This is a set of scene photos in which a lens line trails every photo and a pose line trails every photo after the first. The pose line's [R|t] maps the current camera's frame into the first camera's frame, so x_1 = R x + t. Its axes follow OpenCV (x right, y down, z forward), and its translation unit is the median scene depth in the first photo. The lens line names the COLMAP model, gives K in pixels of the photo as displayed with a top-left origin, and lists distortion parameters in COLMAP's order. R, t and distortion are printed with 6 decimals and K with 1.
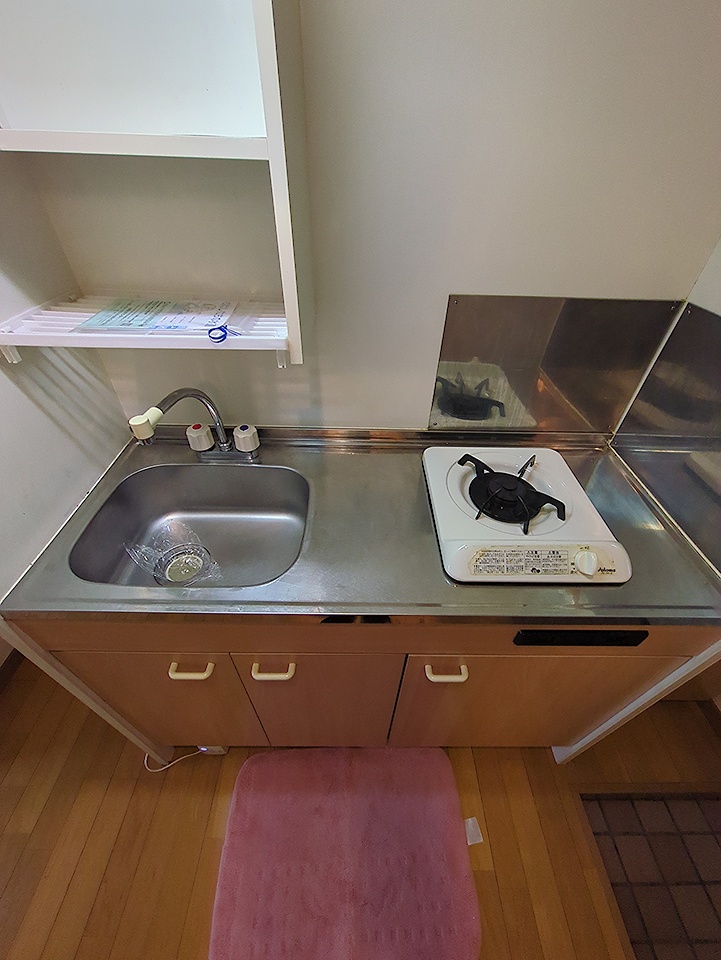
lens RADIAL K [[380.5, 0, 362.4], [0, 380.5, 486.4], [0, 0, 1]] dist [0.000729, 0.000185]
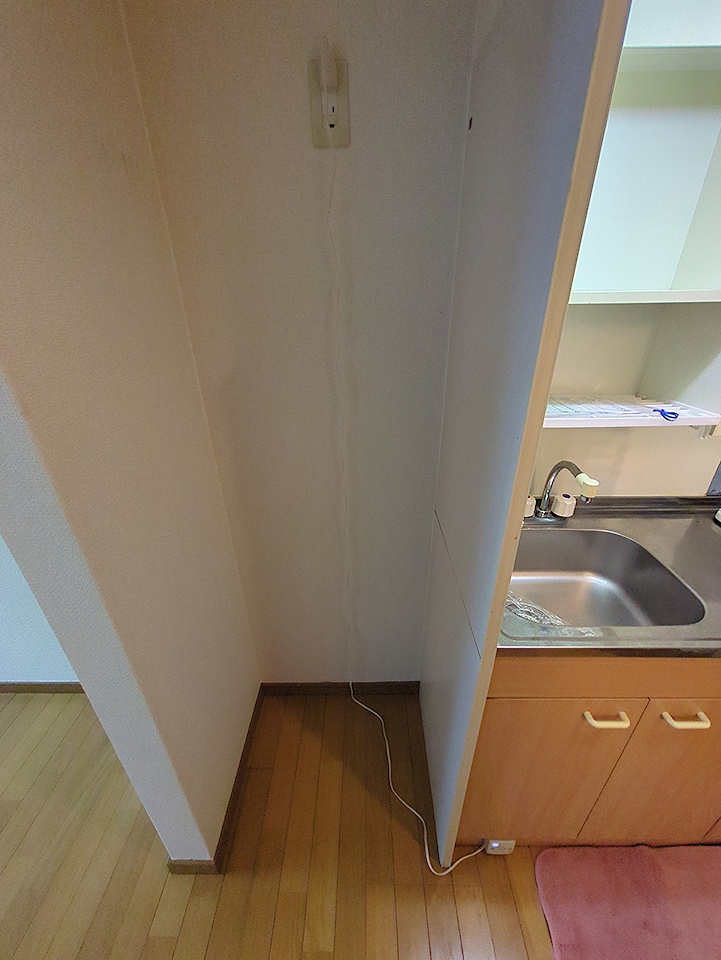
lens RADIAL K [[384.1, 0, 360.2], [0, 384.1, 482.0], [0, 0, 1]] dist [0.005065, 0.000333]
pose [[0.998989, -0.032485, -0.031090, -0.709180], [0.023863, 0.969039, -0.245754, 0.062903], [0.038111, 0.244763, 0.968834, -0.139084]]
